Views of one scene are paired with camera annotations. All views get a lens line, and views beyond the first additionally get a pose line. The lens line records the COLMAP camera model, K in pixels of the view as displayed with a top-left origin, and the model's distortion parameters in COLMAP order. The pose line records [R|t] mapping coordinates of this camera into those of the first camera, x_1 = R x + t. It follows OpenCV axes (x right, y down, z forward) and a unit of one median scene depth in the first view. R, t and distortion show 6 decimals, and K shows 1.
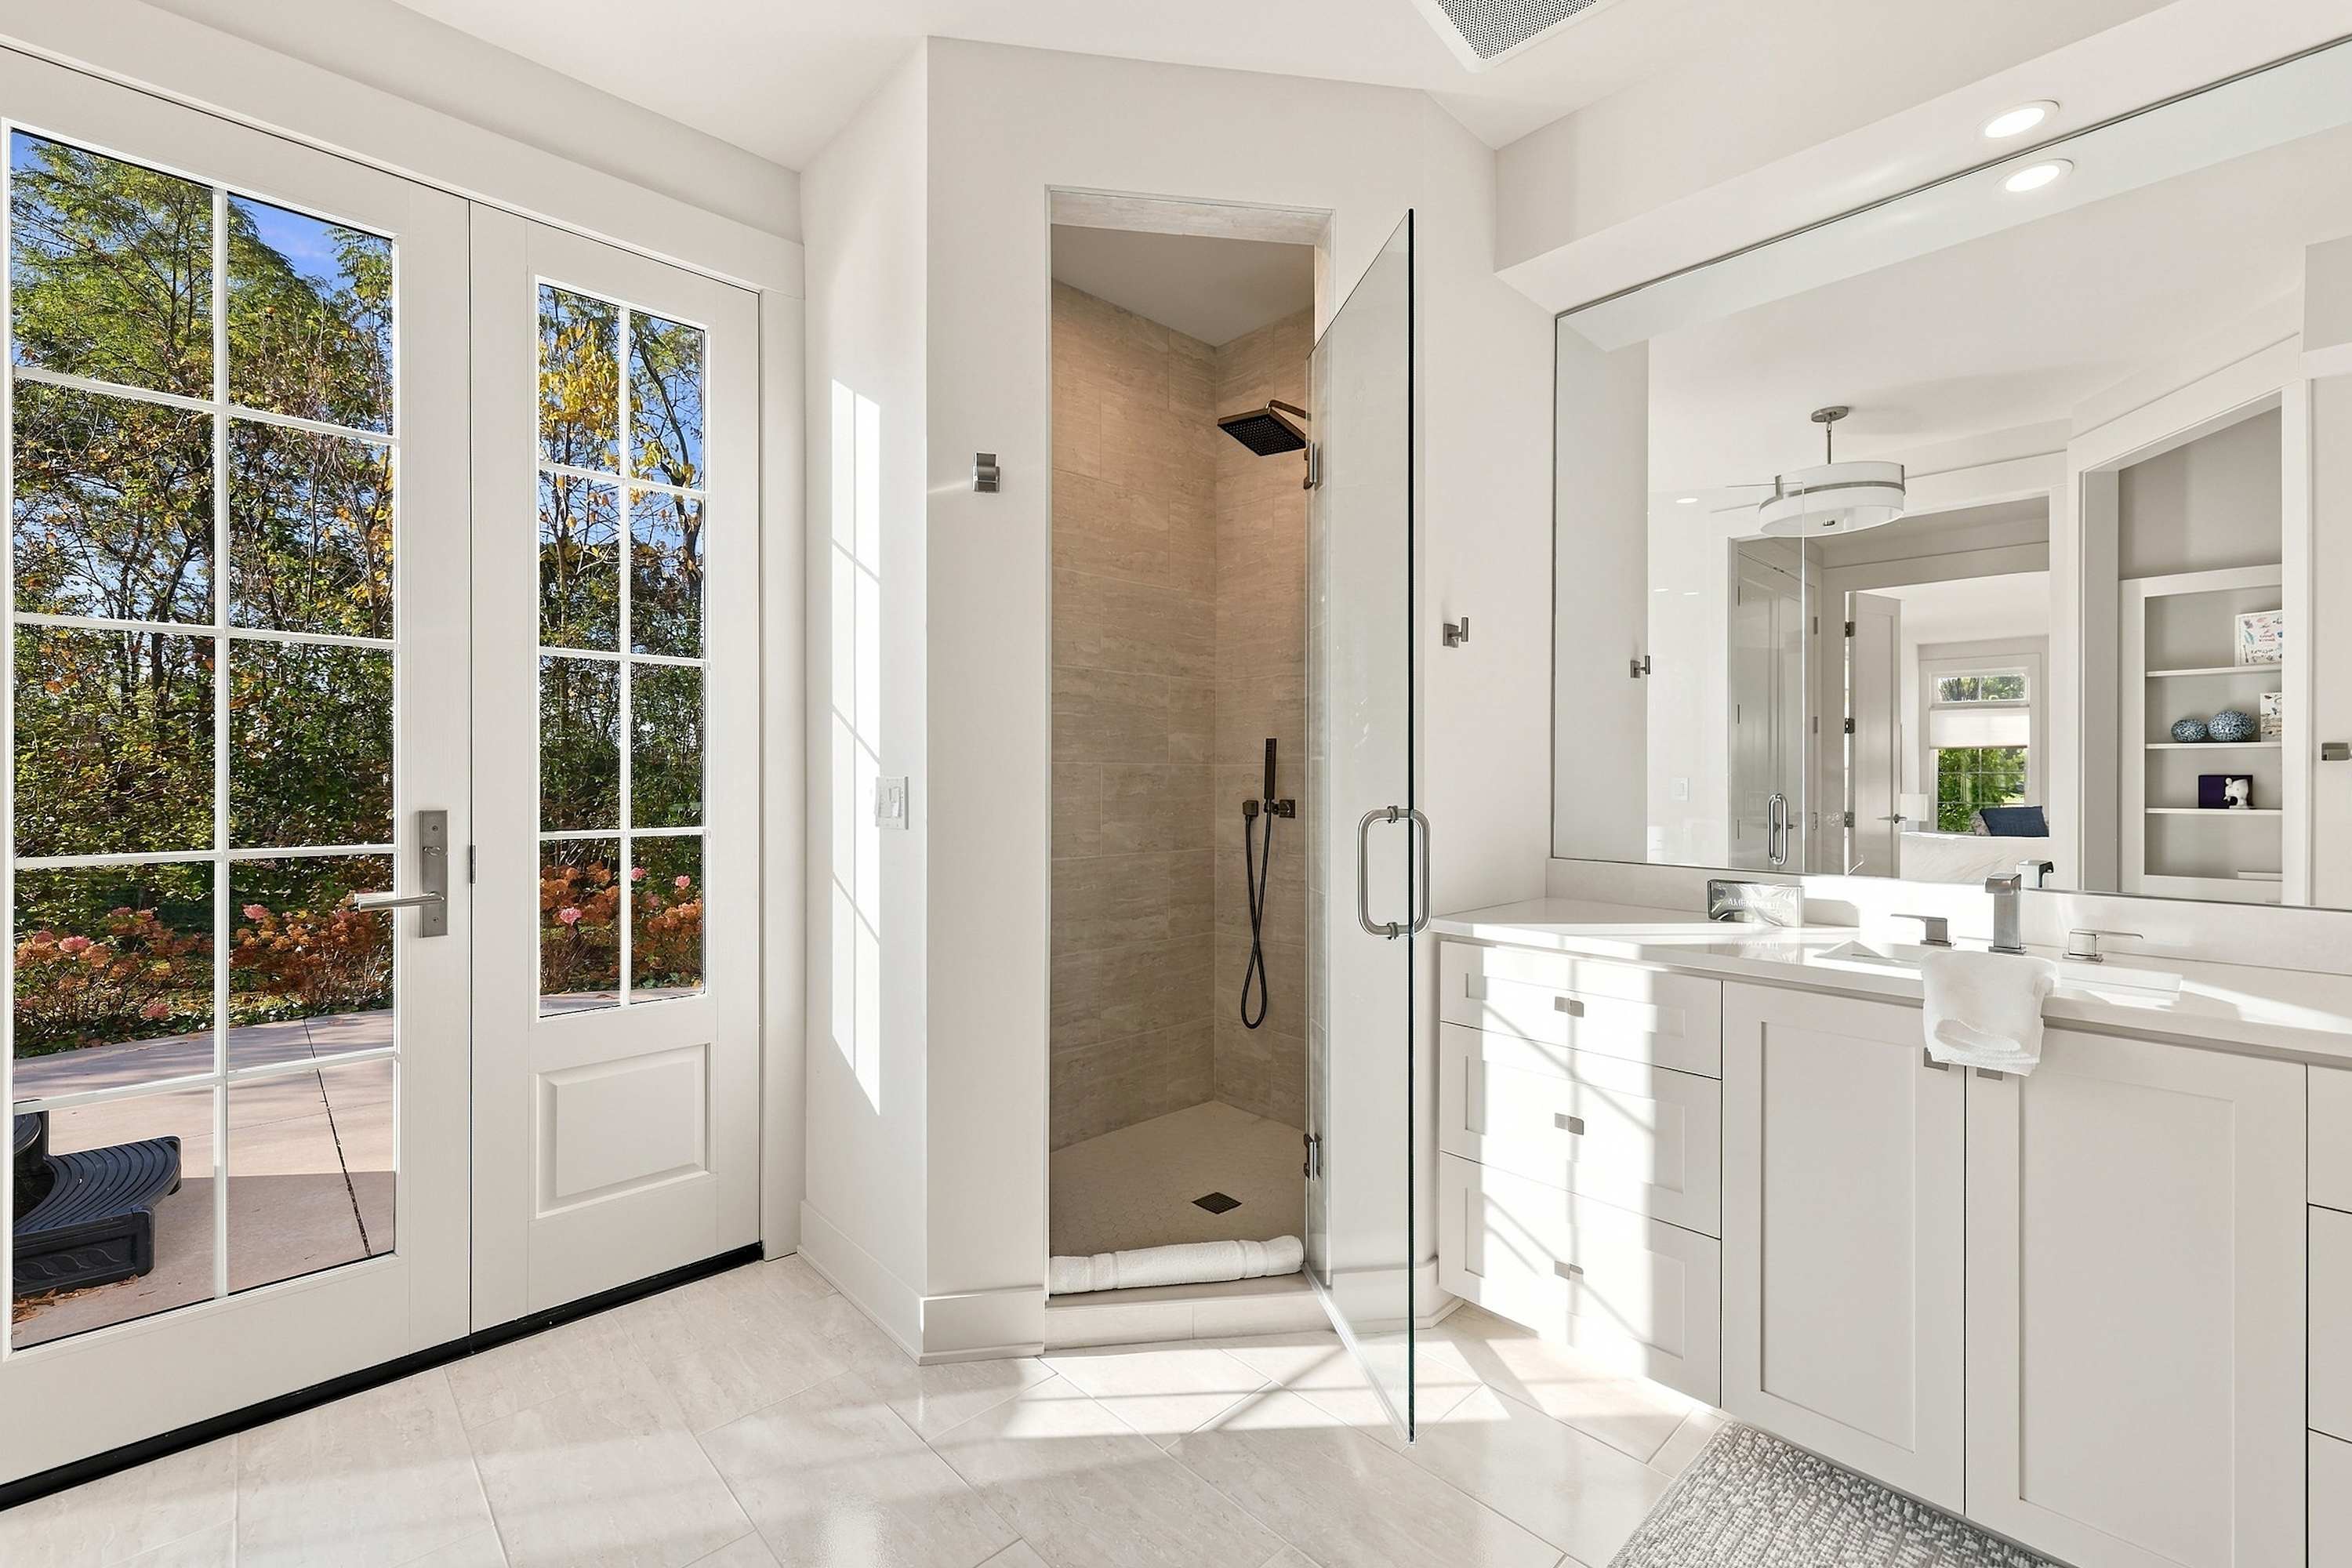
lens RADIAL K [[1005.4, 0, 1176.0], [0, 1005.4, 784.0], [0, 0, 1]] dist [0.001088, 0.000033]
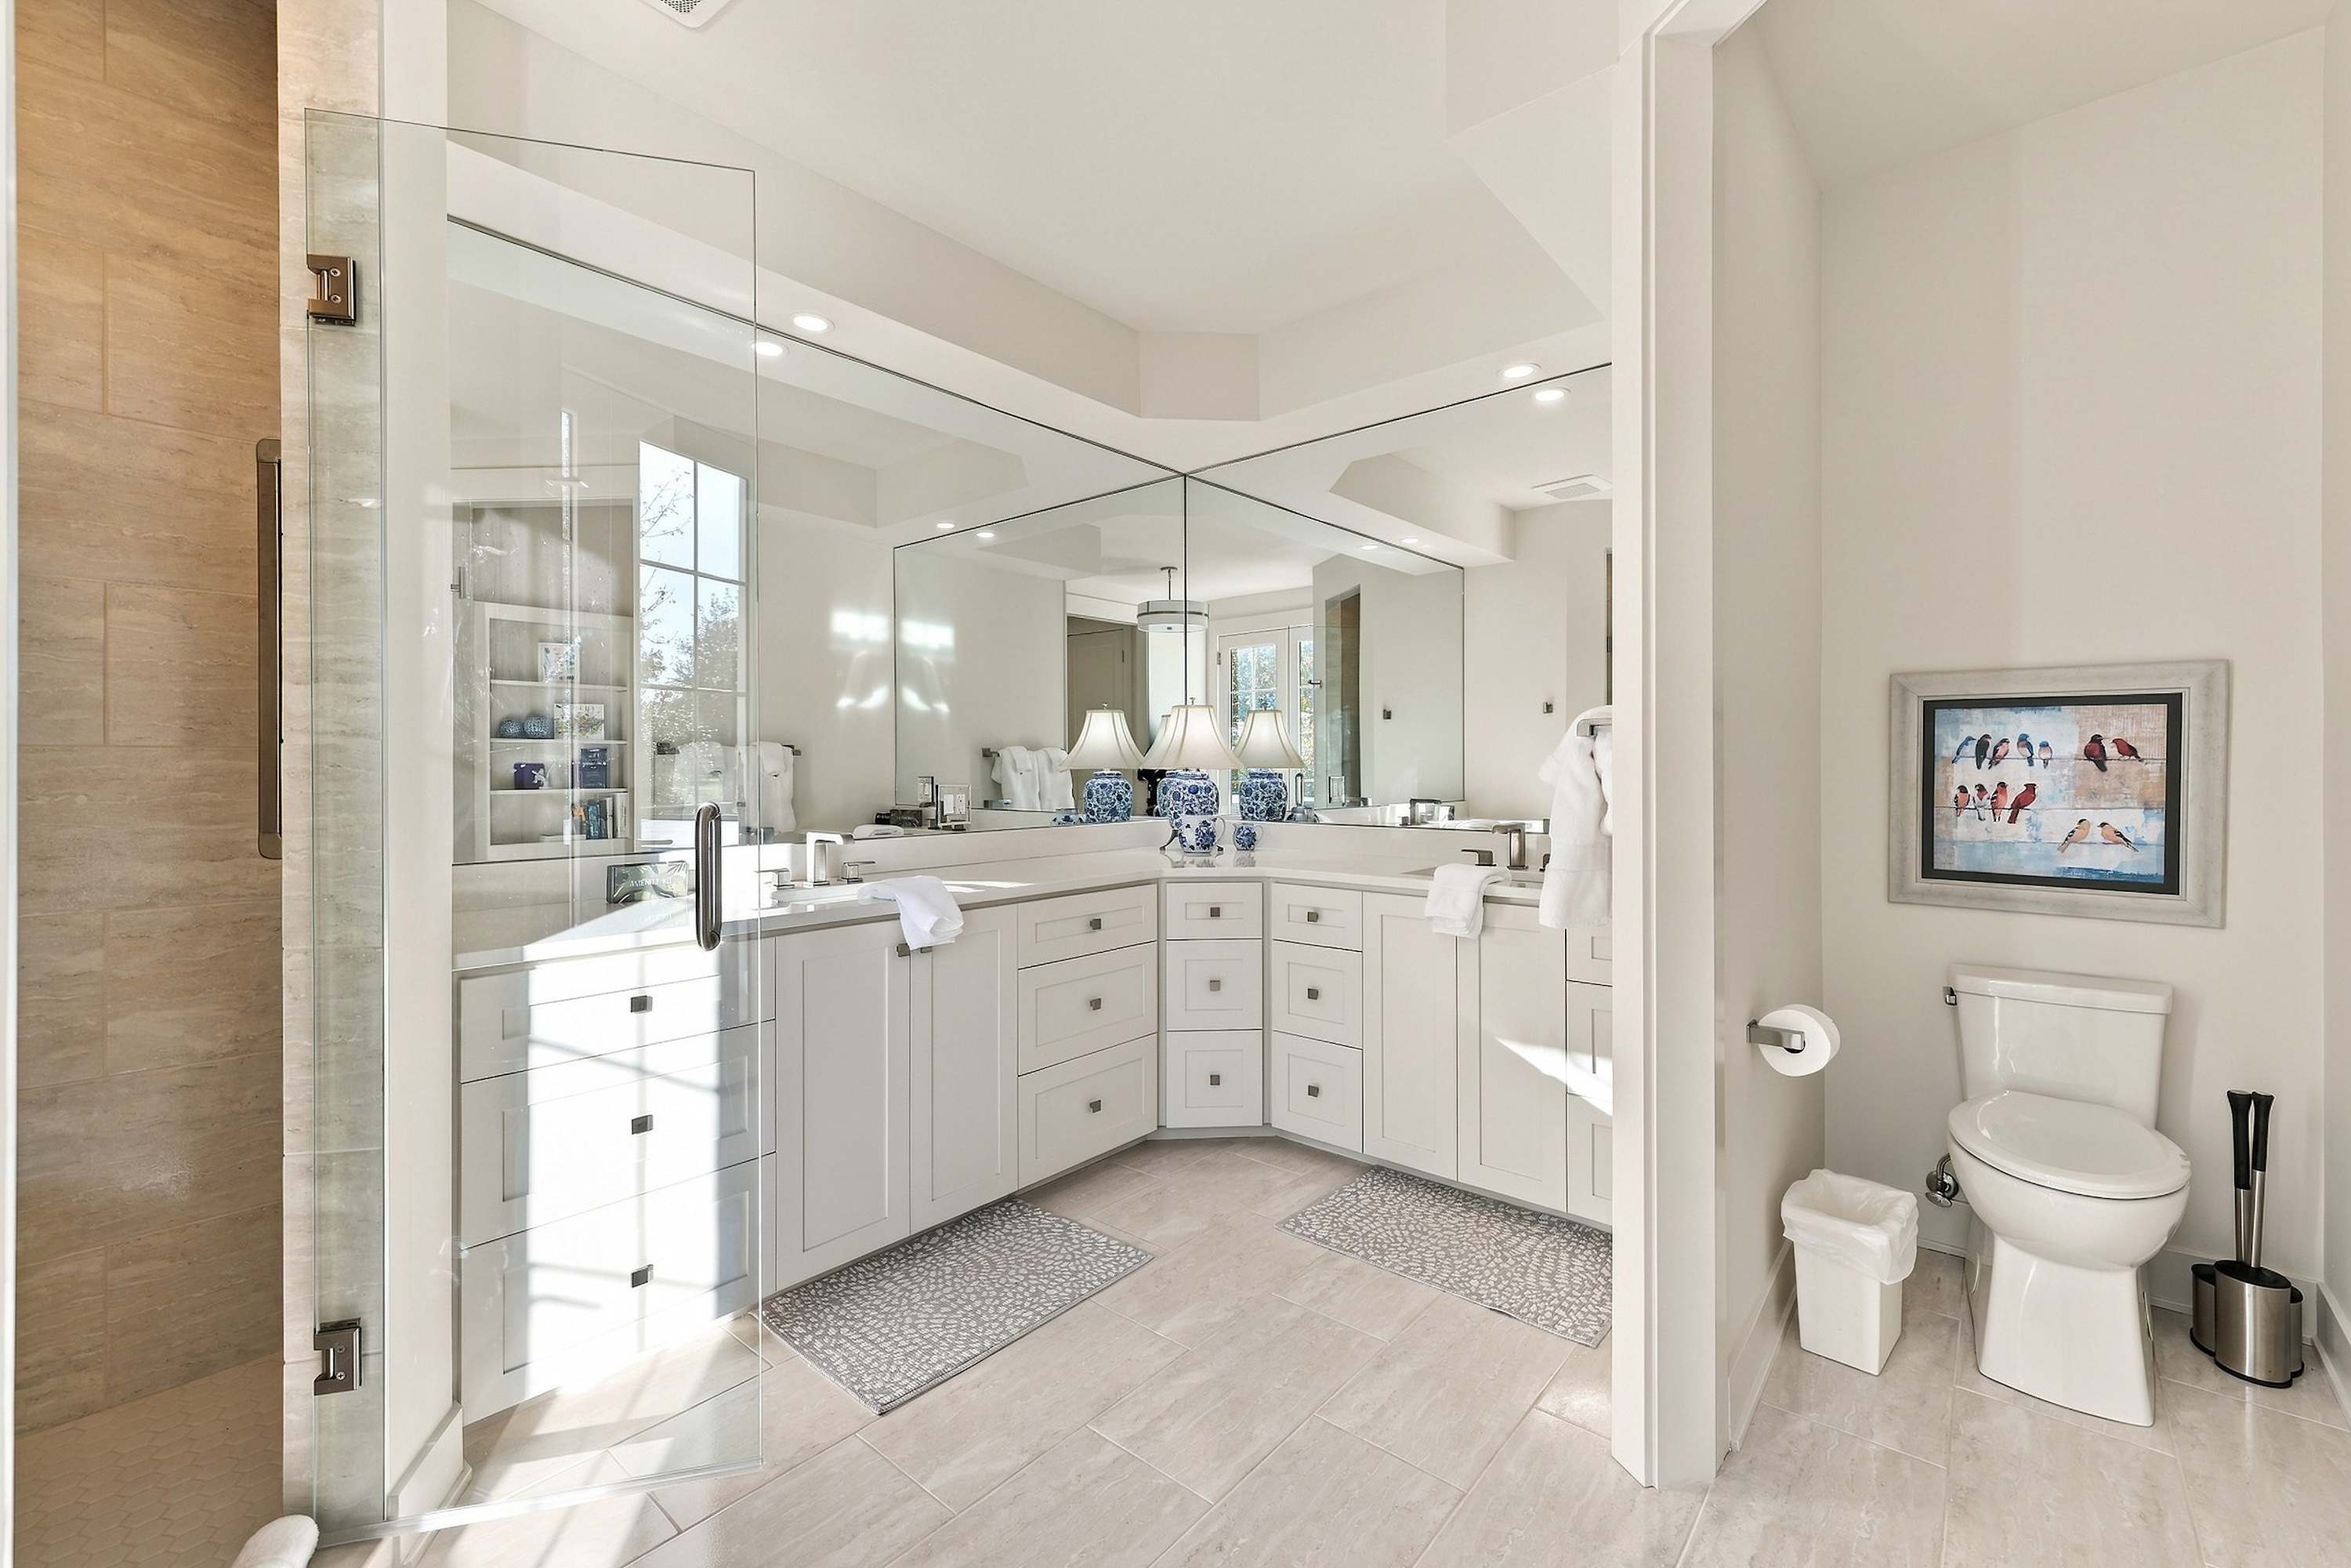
lens RADIAL K [[998.8, 0, 1159.7], [0, 998.8, 762.6], [0, 0, 1]] dist [0.002000, 0.000477]
pose [[-0.097047, -0.002010, 0.995278, -0.601336], [0.009875, 0.999947, 0.002982, -0.010792], [-0.995231, 0.010118, -0.097022, 0.567735]]
